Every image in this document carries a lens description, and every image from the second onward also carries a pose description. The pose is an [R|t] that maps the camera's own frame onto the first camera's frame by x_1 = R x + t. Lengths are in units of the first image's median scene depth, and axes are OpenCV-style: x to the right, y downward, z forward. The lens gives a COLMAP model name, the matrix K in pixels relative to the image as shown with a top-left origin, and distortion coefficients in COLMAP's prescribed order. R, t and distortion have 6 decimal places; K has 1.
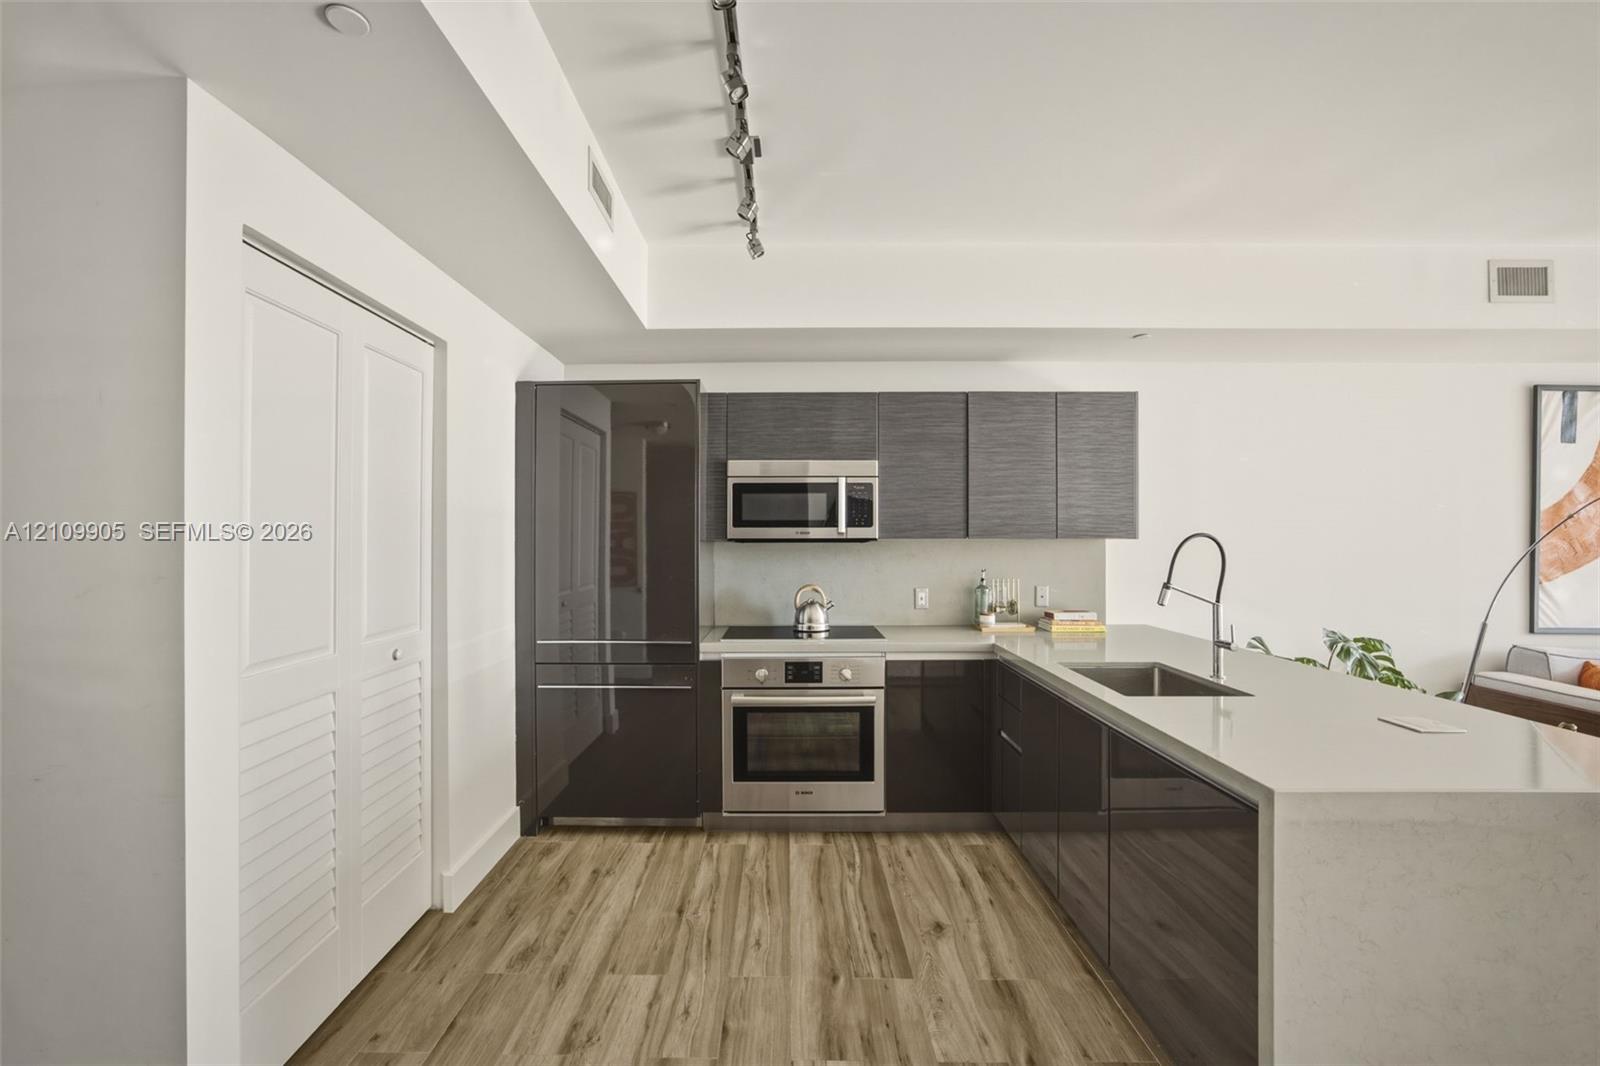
lens RADIAL K [[632.8, 0, 787.9], [0, 632.8, 530.2], [0, 0, 1]] dist [-0.023393, 0.006634]
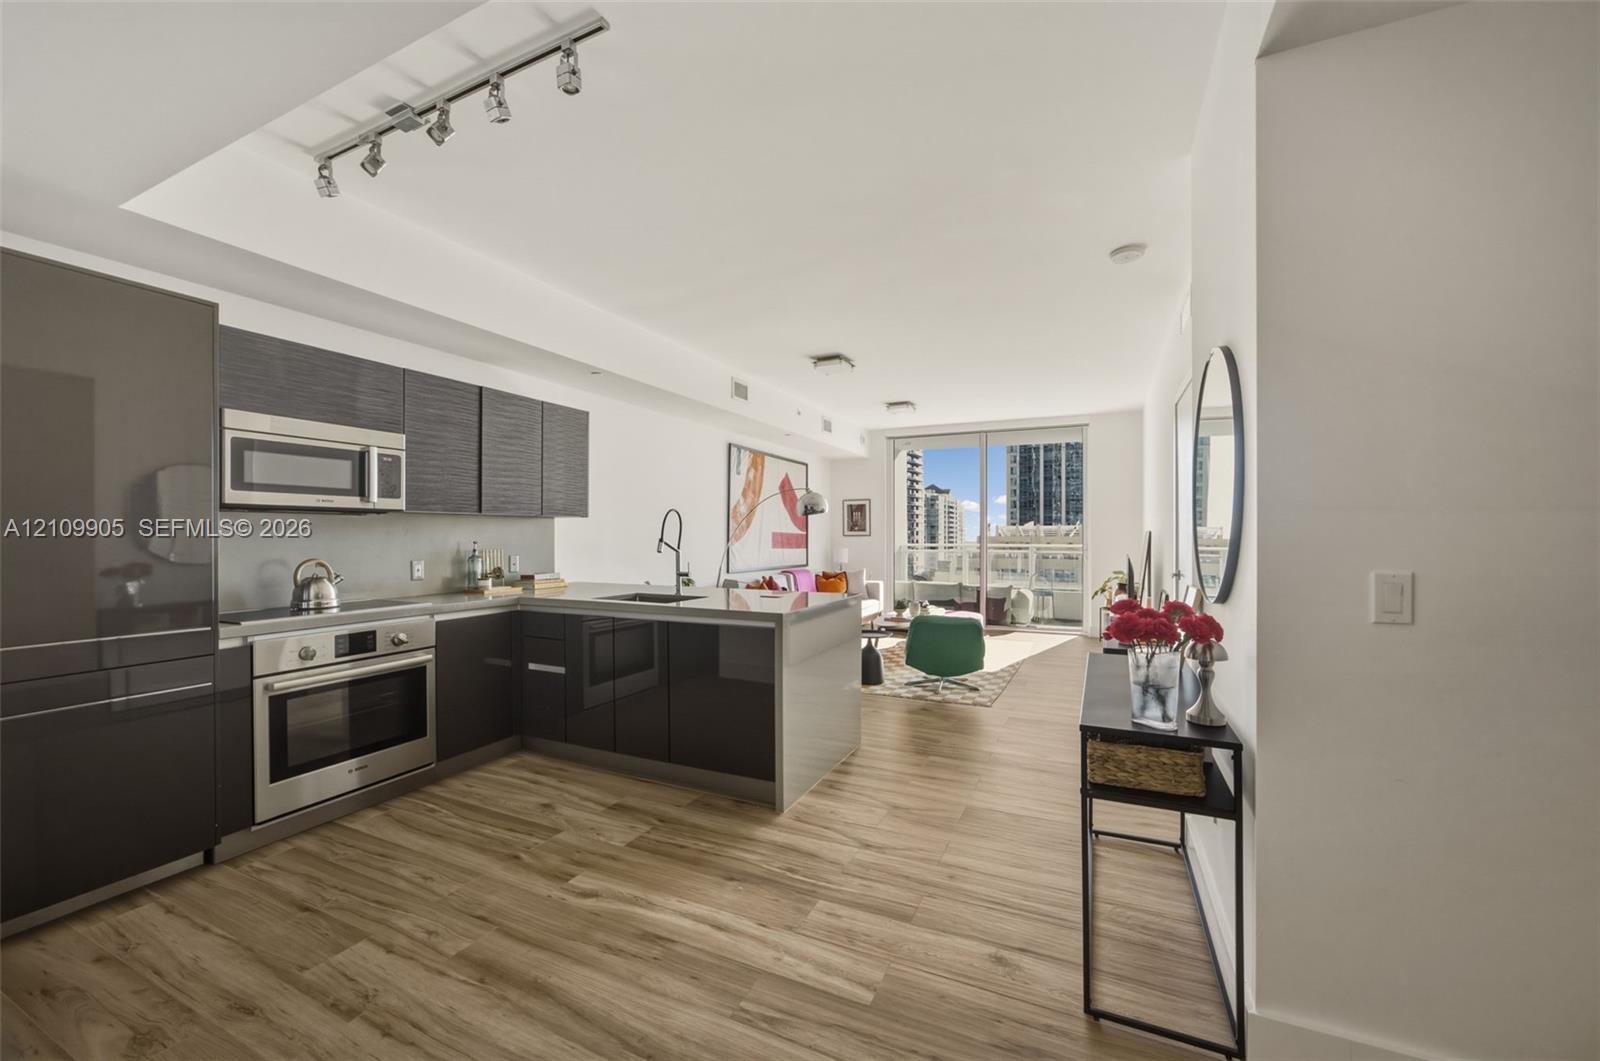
lens RADIAL K [[632.8, 0, 801.9], [0, 632.8, 522.6], [0, 0, 1]] dist [-0.023393, 0.006634]
pose [[0.415456, 0.017299, 0.909449, -0.564023], [-0.004503, 0.999846, -0.016961, 0.052243], [-0.909602, 0.002952, 0.415470, -0.016501]]
